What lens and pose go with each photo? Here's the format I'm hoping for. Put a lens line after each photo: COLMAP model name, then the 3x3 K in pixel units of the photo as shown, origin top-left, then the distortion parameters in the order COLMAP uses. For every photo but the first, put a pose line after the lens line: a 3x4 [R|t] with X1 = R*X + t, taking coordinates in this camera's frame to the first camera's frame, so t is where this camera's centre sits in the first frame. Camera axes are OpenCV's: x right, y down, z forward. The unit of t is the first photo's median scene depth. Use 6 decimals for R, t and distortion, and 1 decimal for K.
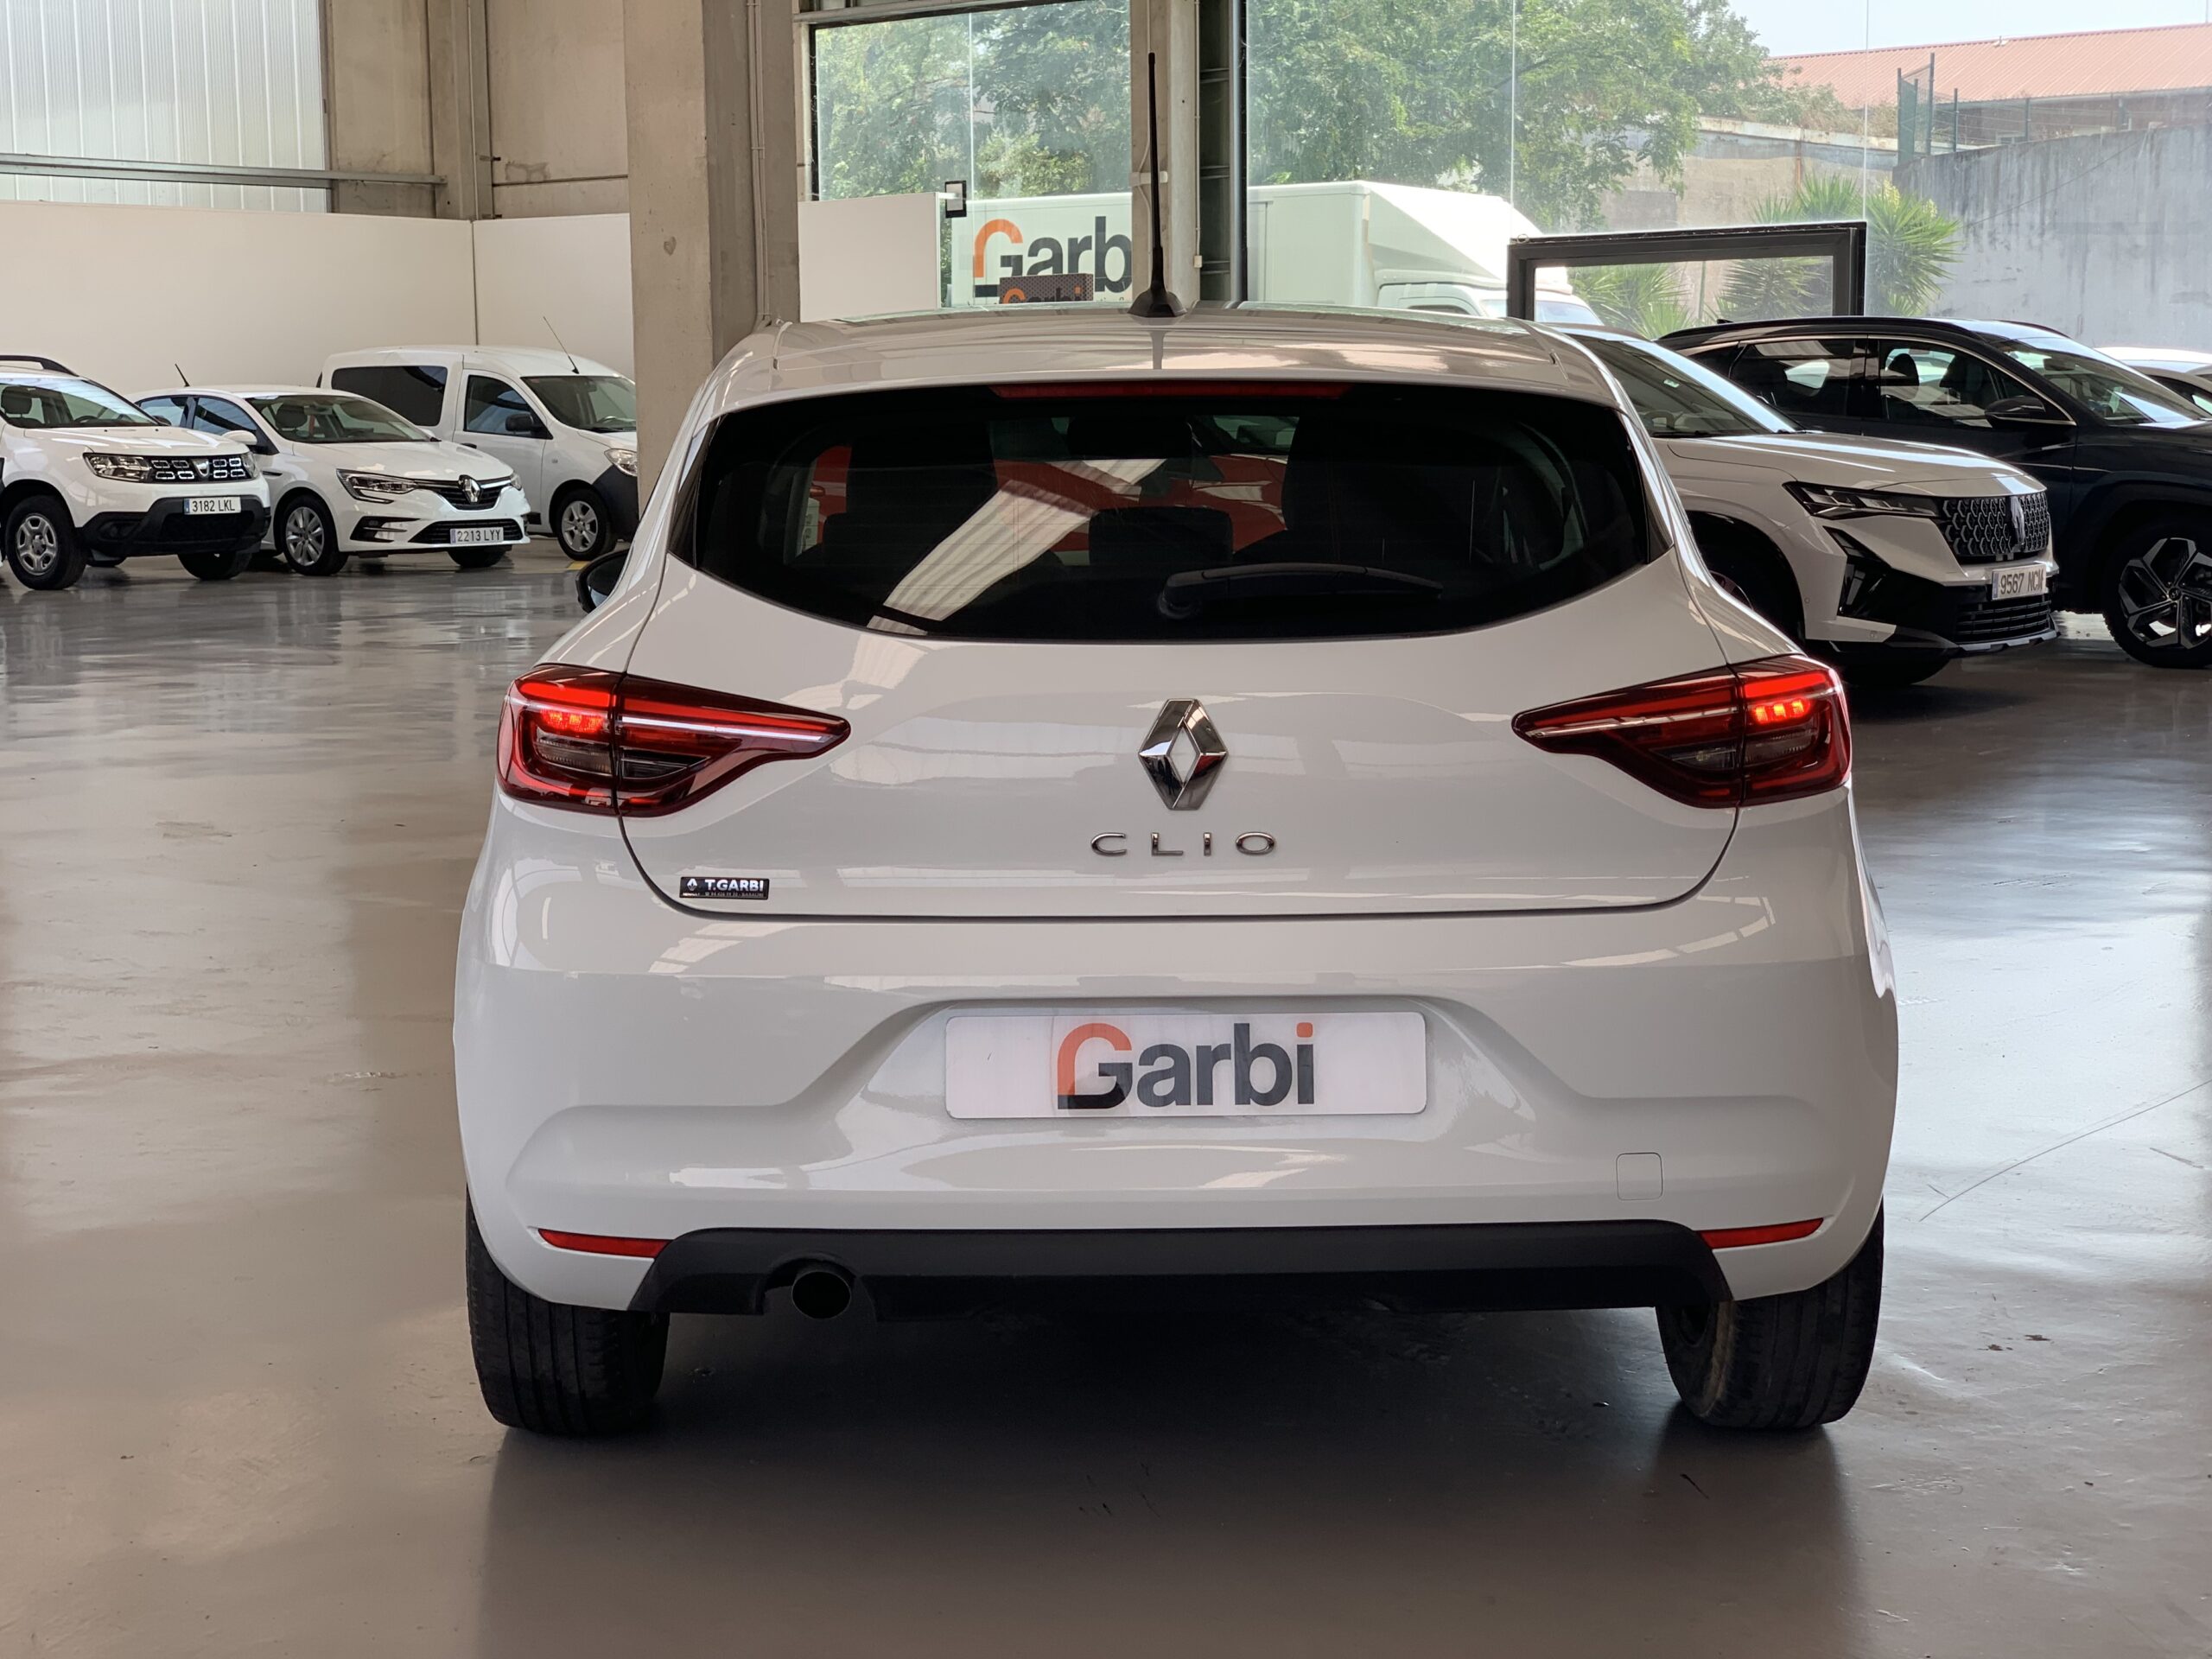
lens RADIAL K [[3306.3, 0, 1101.2], [0, 3306.3, 820.1], [0, 0, 1]] dist [0.027297, 0.000000]
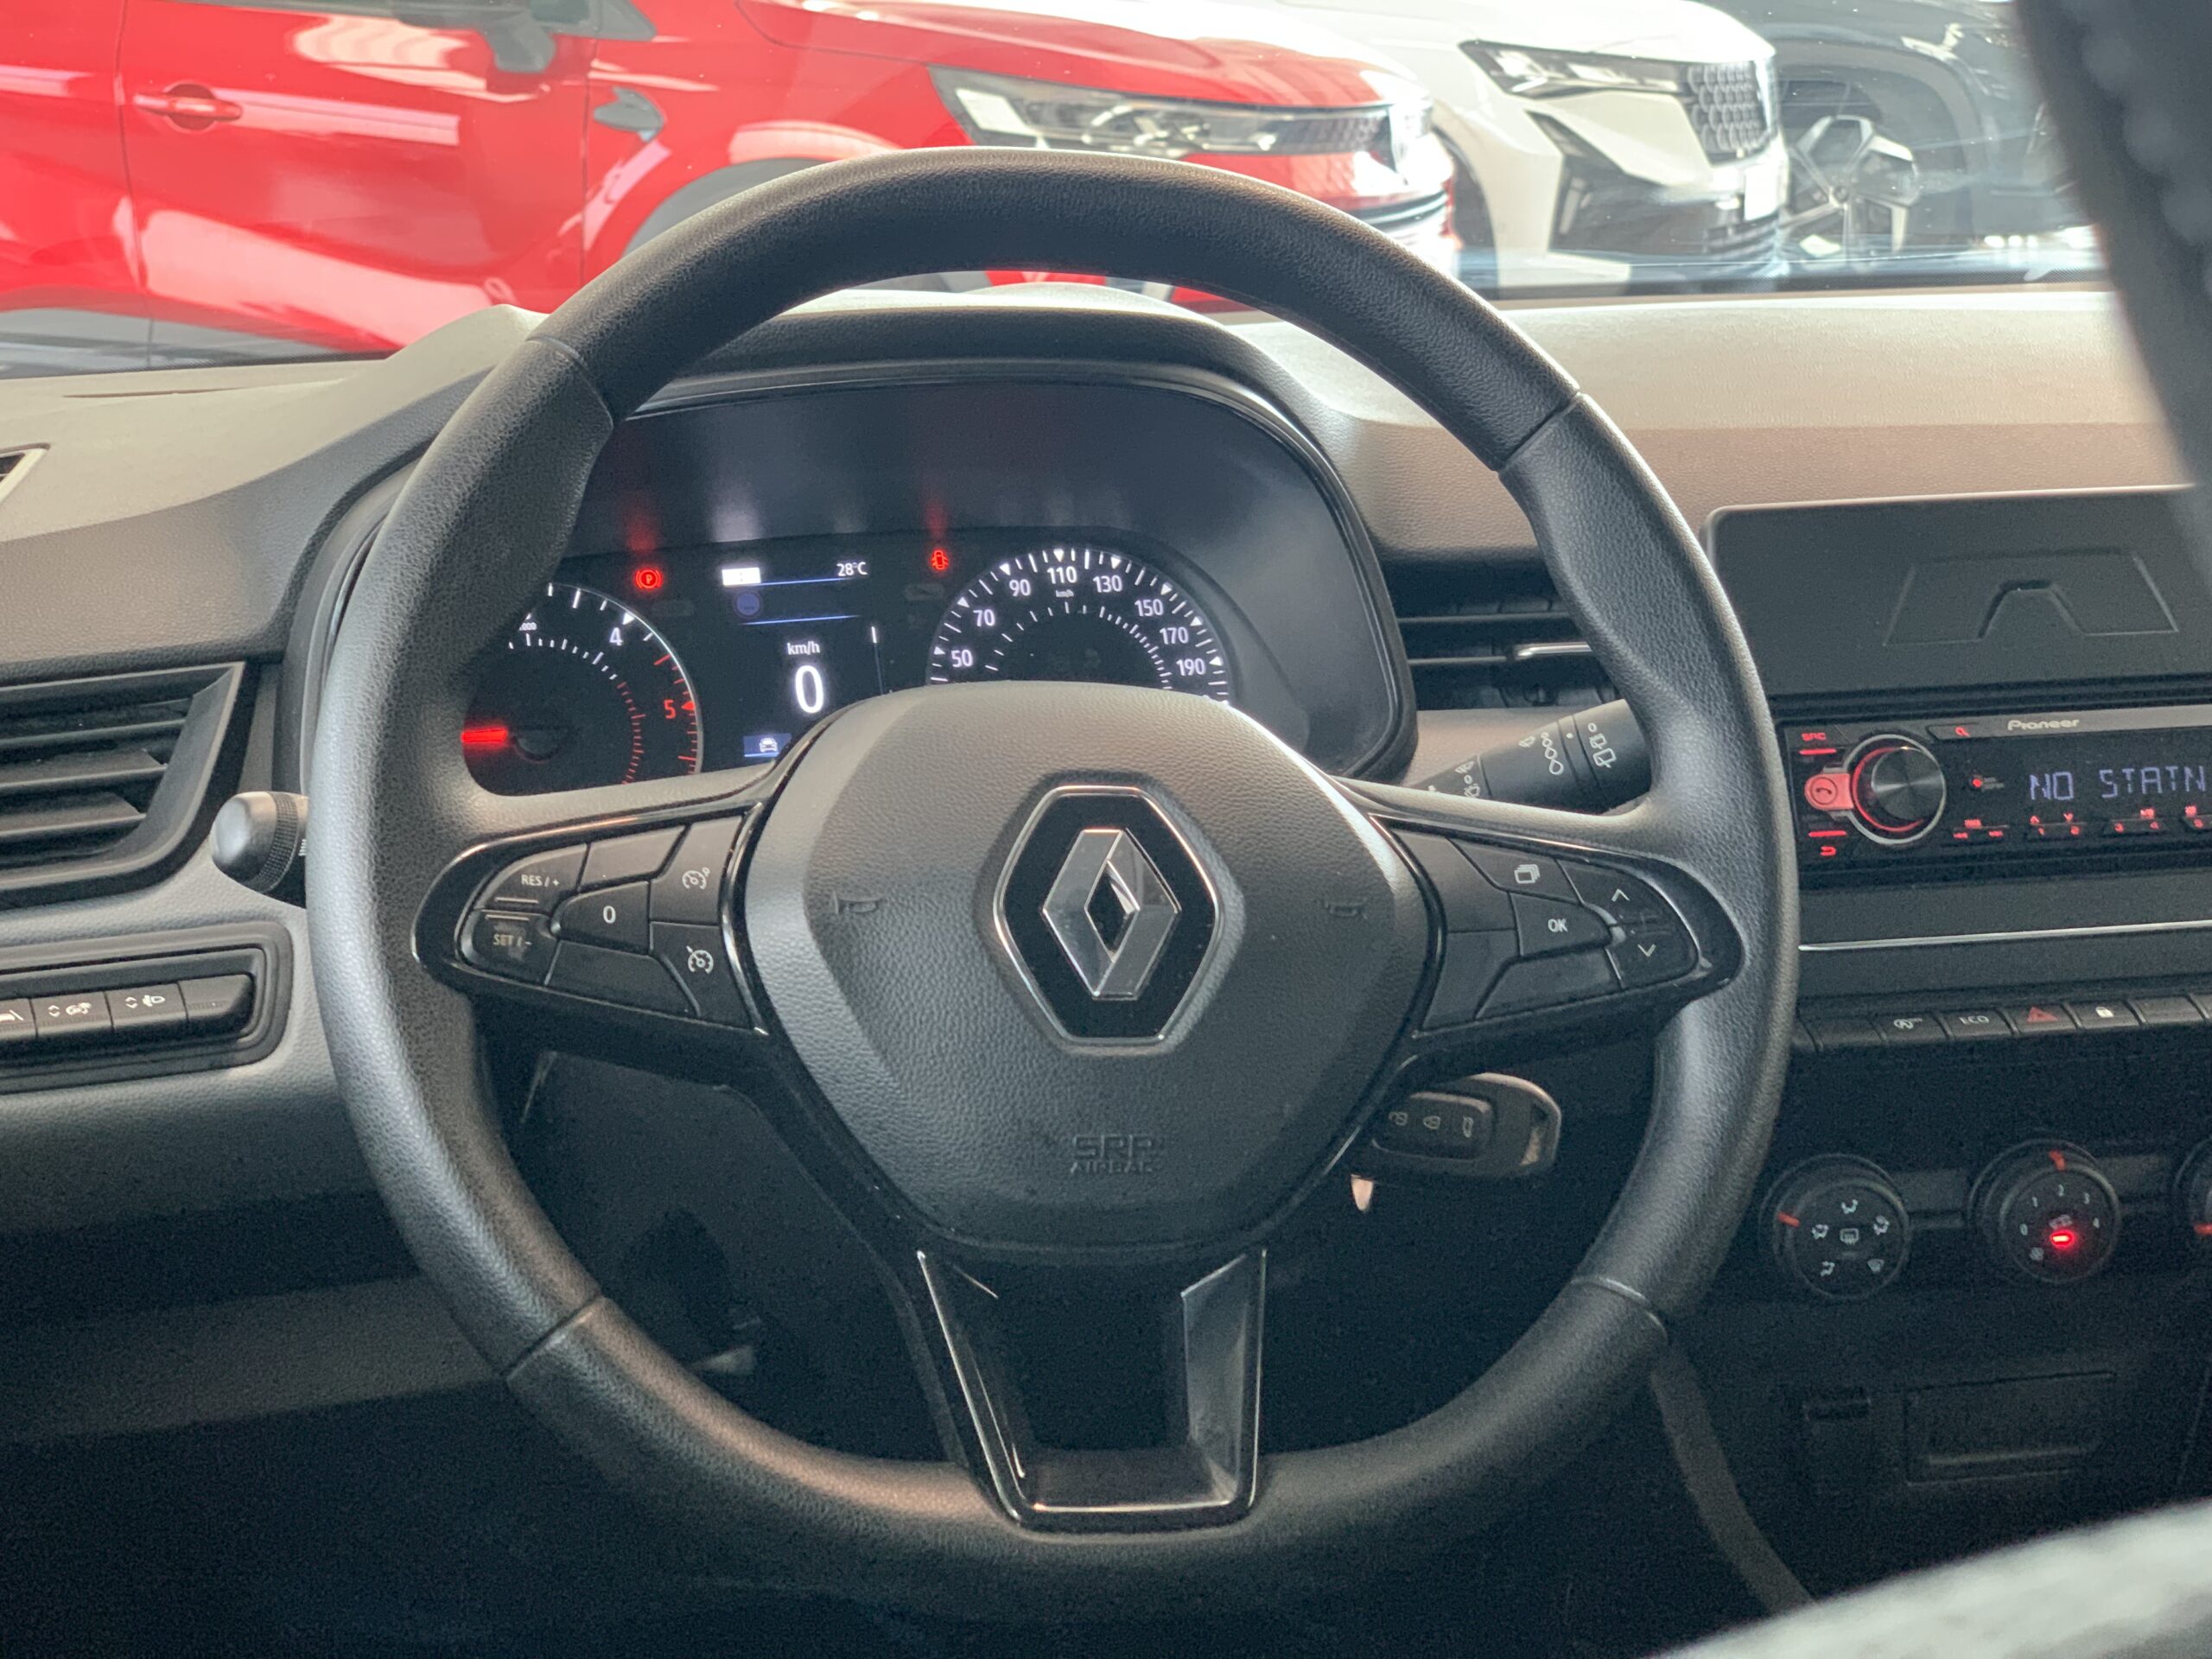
lens RADIAL K [[3306.3, 0, 1100.7], [0, 3306.3, 824.3], [0, 0, 1]] dist [0.027297, 0.000000]
pose [[0.968119, -0.071415, 0.240095, -0.022536], [0.041388, 0.990928, 0.127862, -0.037402], [-0.247048, -0.113849, 0.962292, 0.391236]]
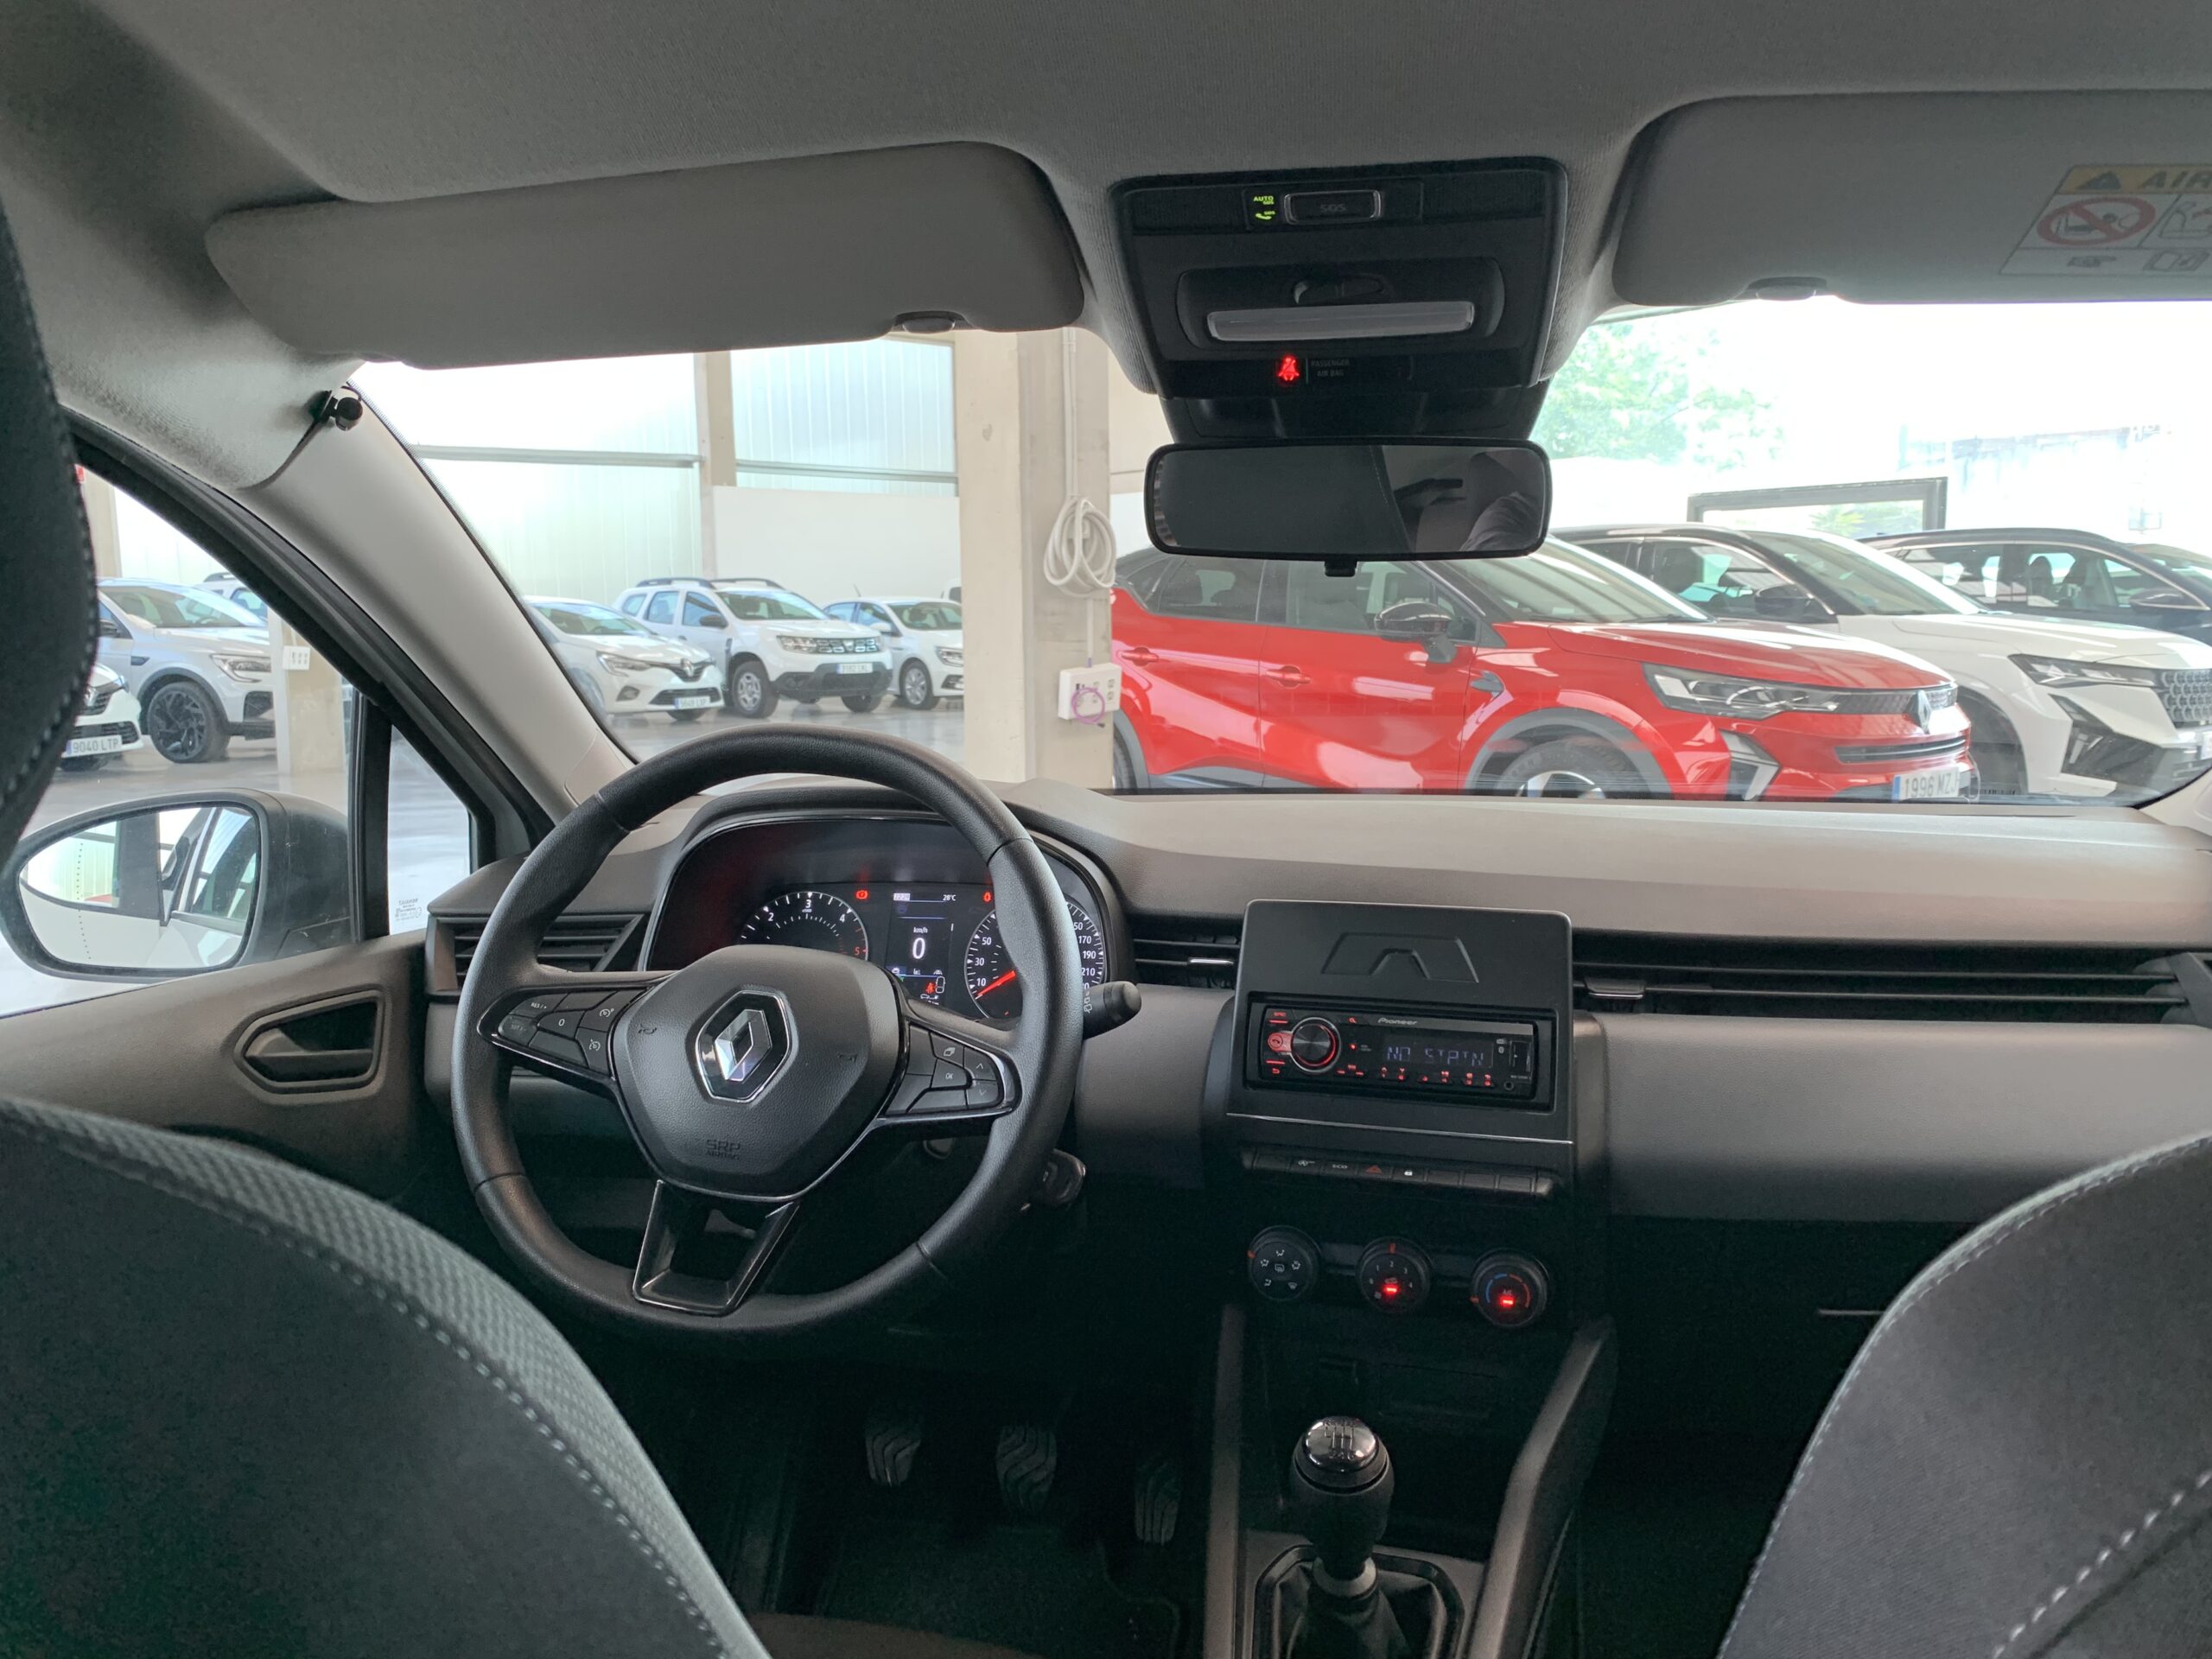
lens RADIAL K [[1662.8, 0, 1113.0], [0, 1662.8, 824.5], [0, 0, 1]] dist [0.026008, -0.005168]
pose [[0.984068, 0.021931, -0.176432, 0.008043], [-0.022153, 0.999754, 0.000712, -0.037692], [0.176404, 0.003208, 0.984313, 0.384600]]
